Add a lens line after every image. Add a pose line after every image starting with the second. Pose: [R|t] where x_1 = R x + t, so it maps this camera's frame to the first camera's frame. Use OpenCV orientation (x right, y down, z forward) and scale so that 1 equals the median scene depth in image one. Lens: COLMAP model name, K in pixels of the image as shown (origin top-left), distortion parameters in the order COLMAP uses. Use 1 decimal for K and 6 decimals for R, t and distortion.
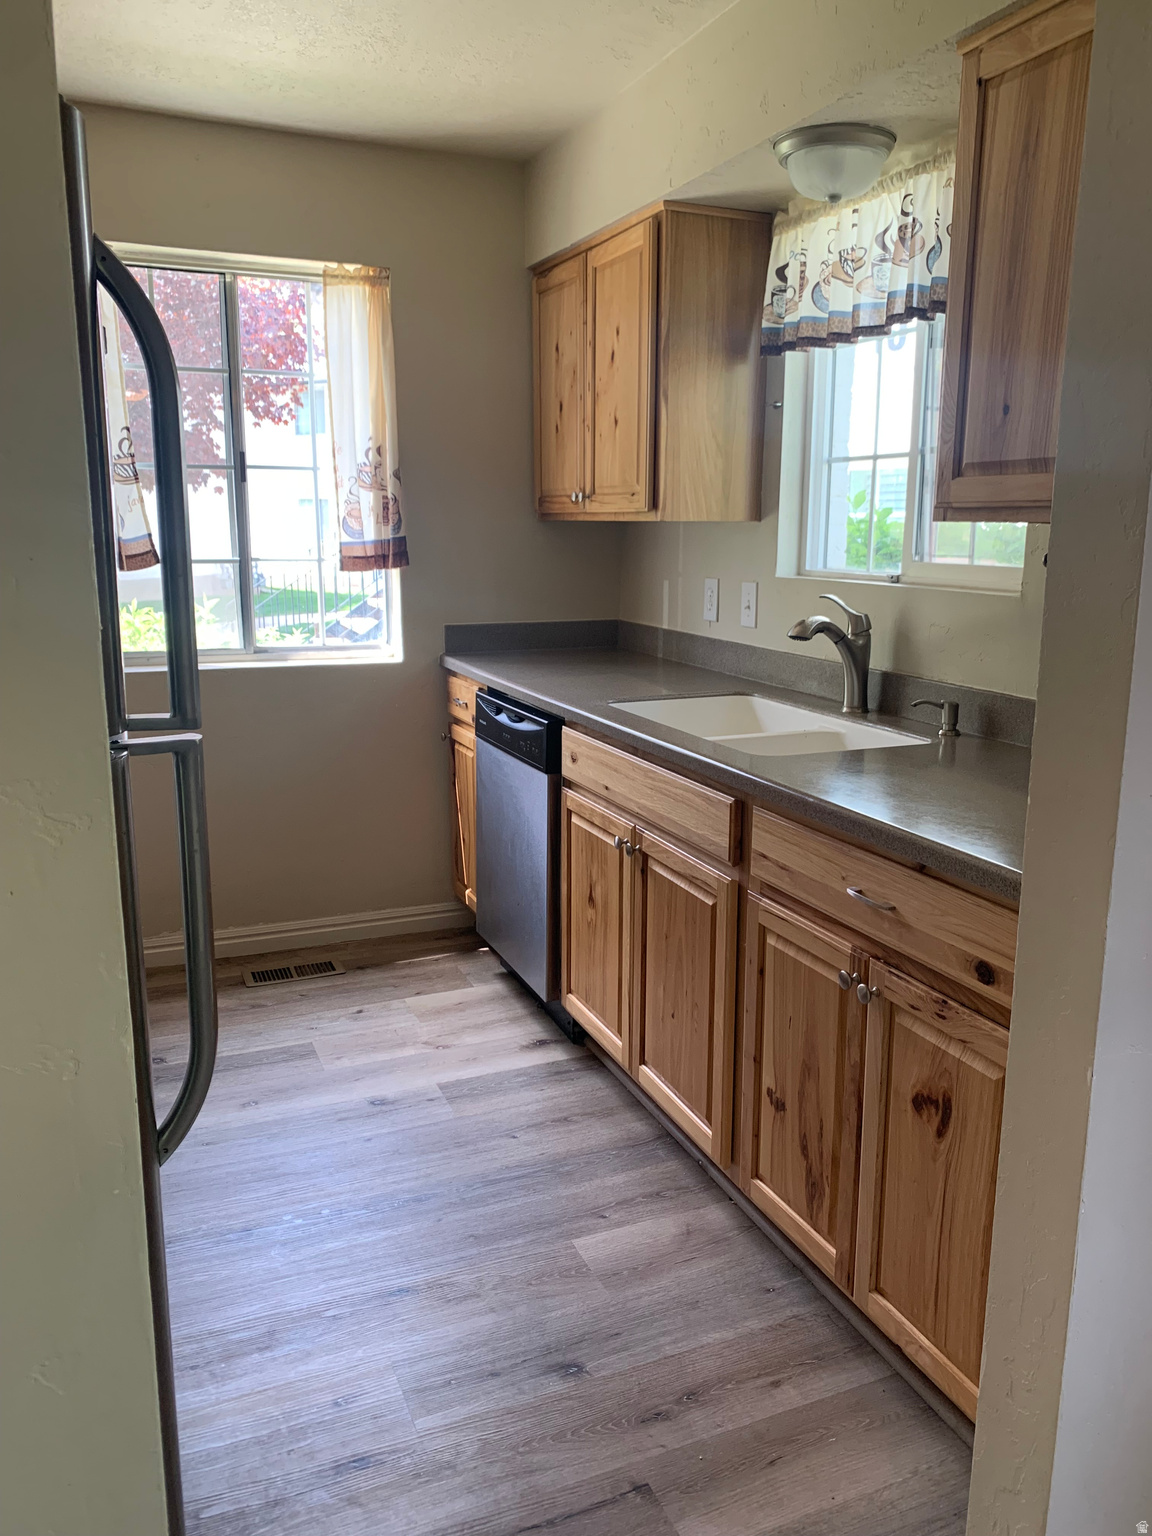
lens RADIAL K [[1183.4, 0, 612.7], [0, 1183.4, 733.8], [0, 0, 1]] dist [0.009839, -0.008742]
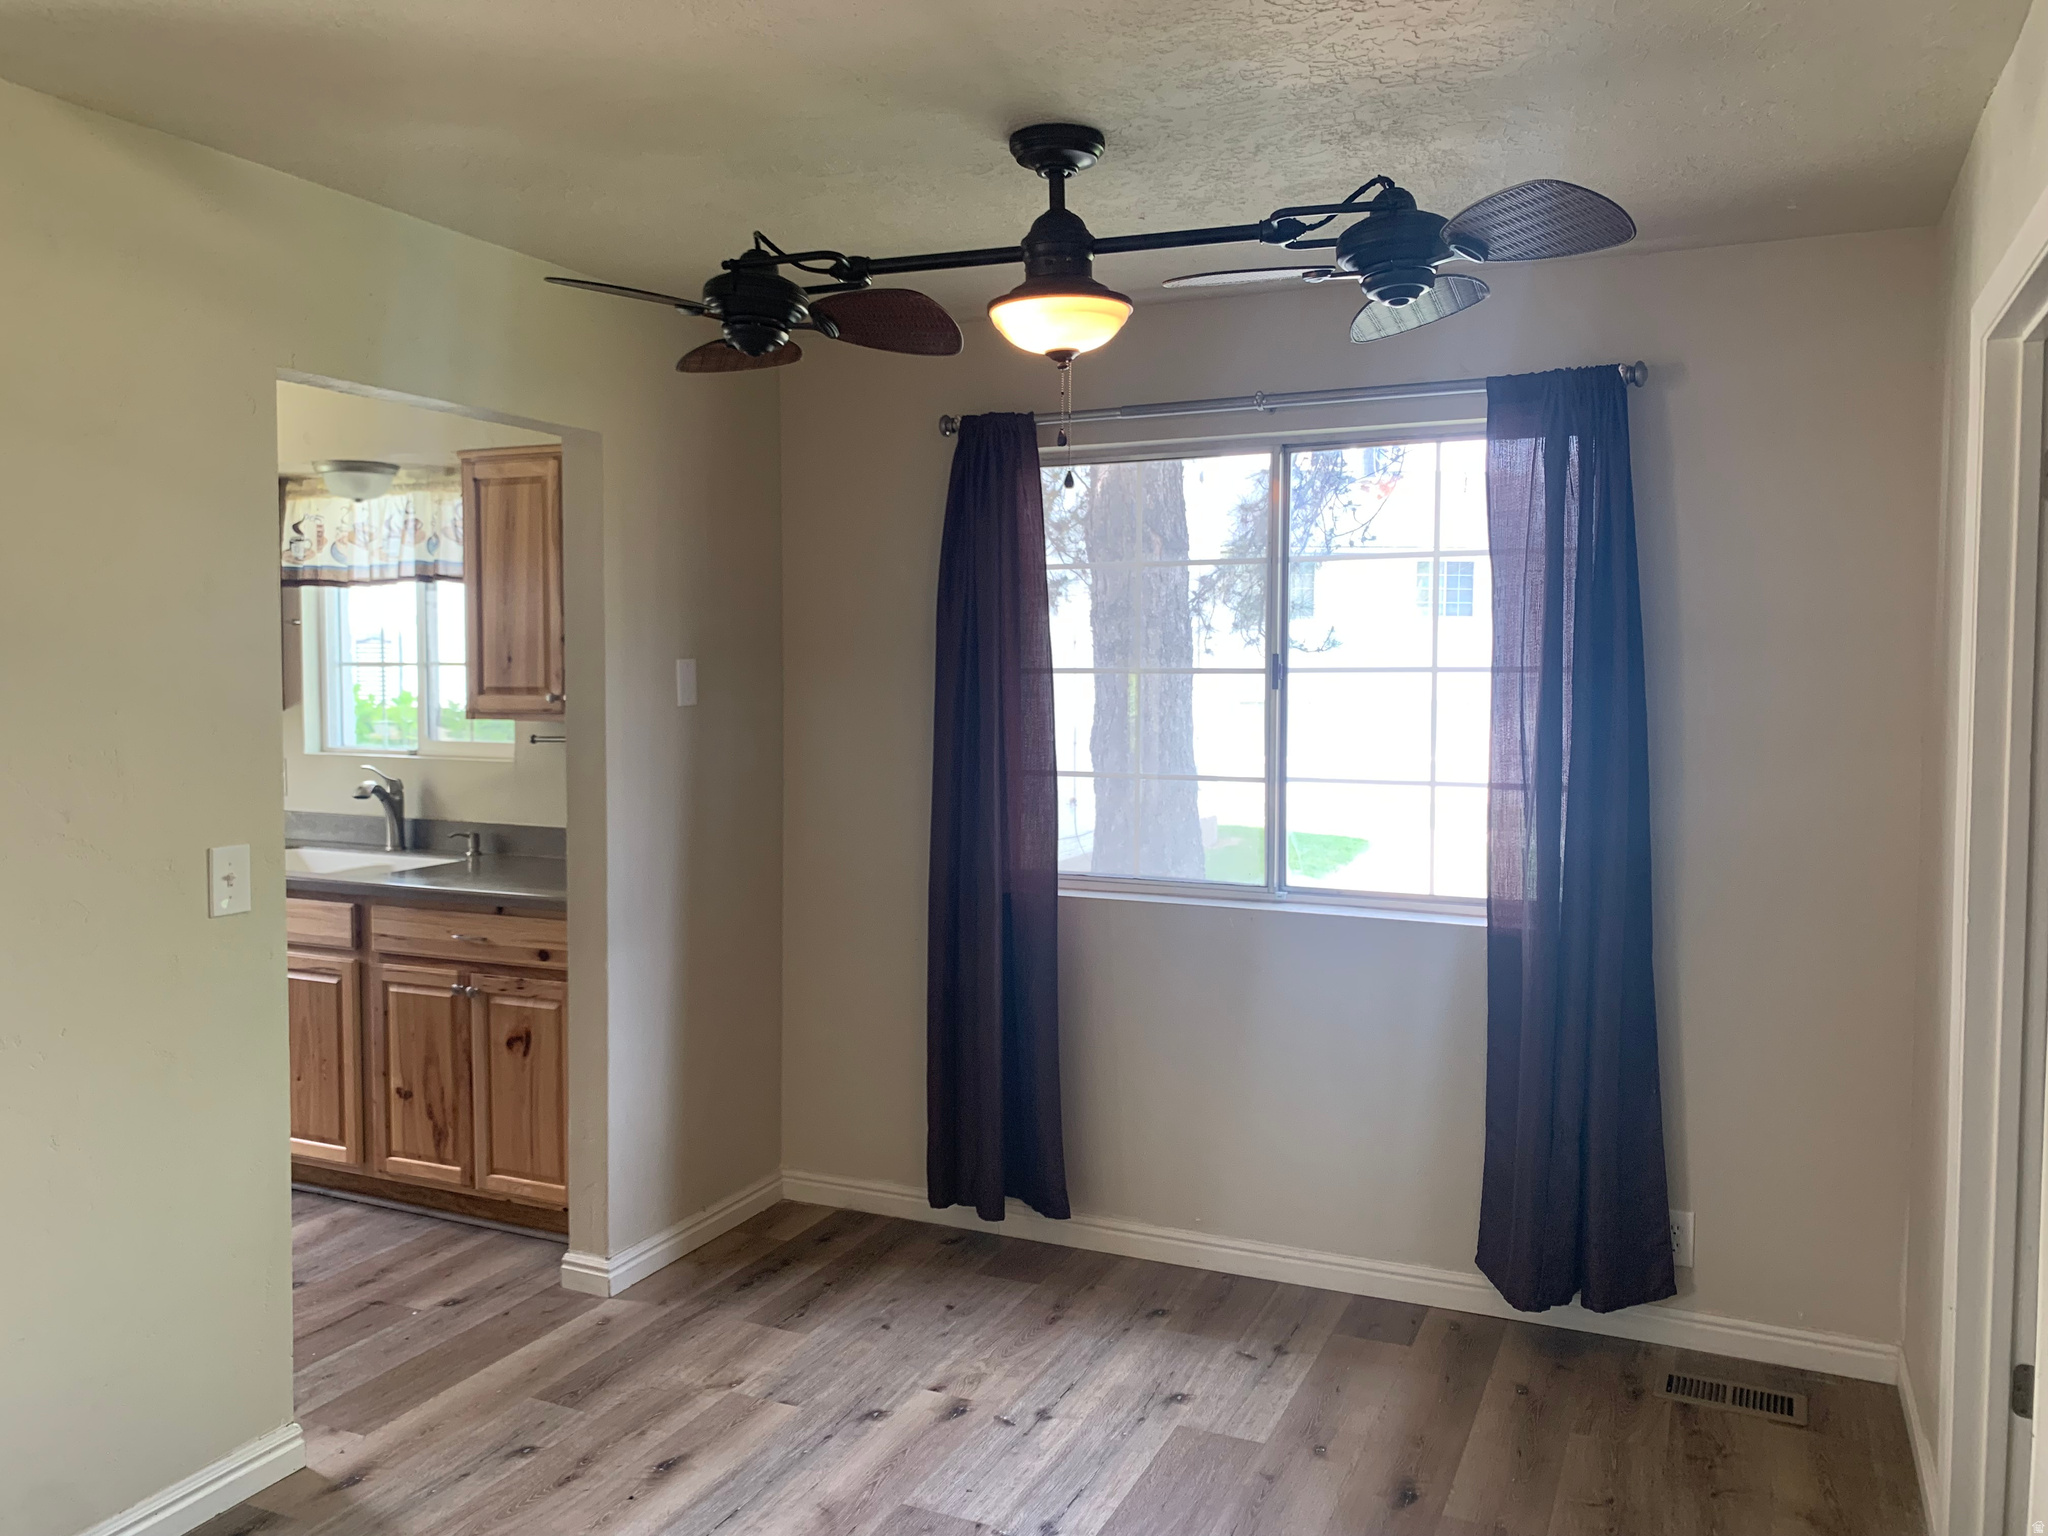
lens RADIAL K [[1577.9, 0, 1025.0], [0, 1577.9, 758.8], [0, 0, 1]] dist [0.009839, -0.008742]
pose [[0.748559, -0.059608, 0.660384, -0.573446], [0.128208, 0.990168, -0.055951, 0.093027], [-0.650555, 0.126549, 0.748841, -1.092126]]
